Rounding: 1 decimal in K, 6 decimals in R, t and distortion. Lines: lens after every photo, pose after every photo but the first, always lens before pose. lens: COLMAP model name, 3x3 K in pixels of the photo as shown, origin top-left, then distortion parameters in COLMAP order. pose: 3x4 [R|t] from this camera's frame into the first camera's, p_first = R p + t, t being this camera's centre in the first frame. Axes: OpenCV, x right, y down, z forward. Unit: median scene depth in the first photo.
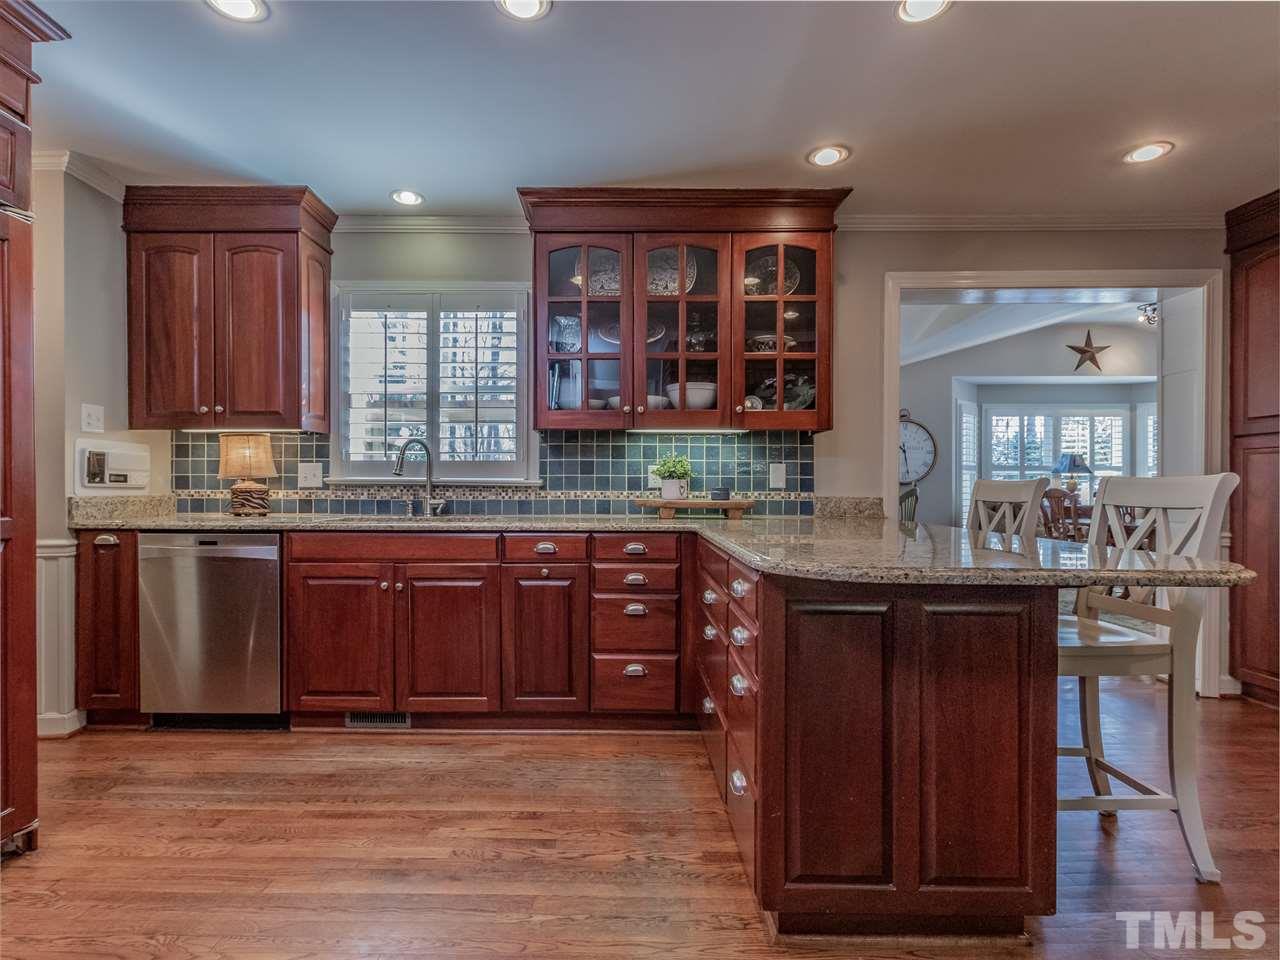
lens RADIAL K [[678.6, 0, 633.3], [0, 678.6, 481.4], [0, 0, 1]] dist [0.005918, 0.002435]
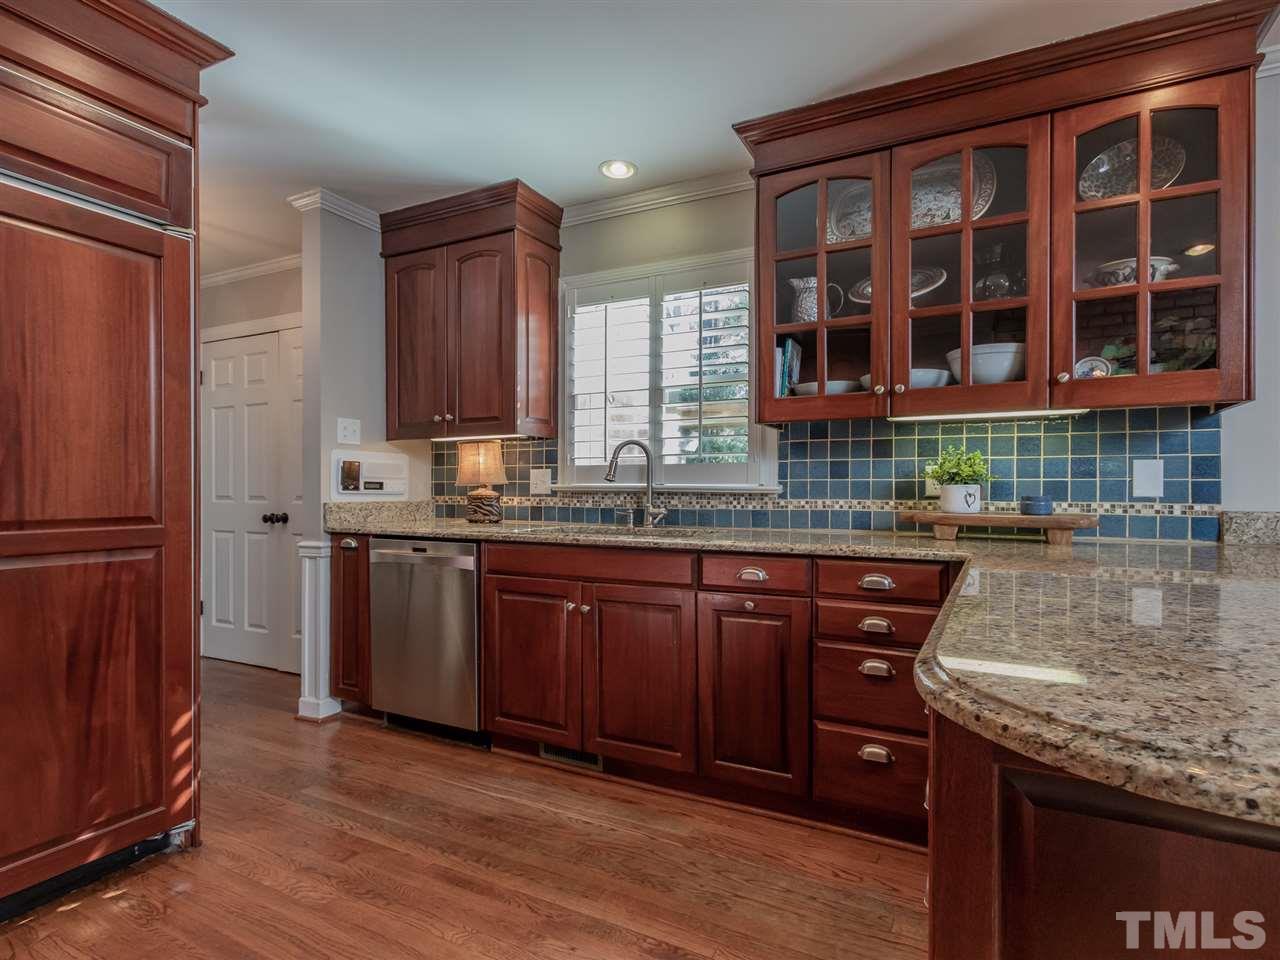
lens RADIAL K [[678.6, 0, 622.7], [0, 678.6, 486.6], [0, 0, 1]] dist [0.005918, 0.002435]
pose [[0.878074, -0.002960, -0.478515, 0.096163], [0.003097, 0.999995, -0.000503, -0.001458], [0.478514, -0.001041, 0.878079, 0.215013]]
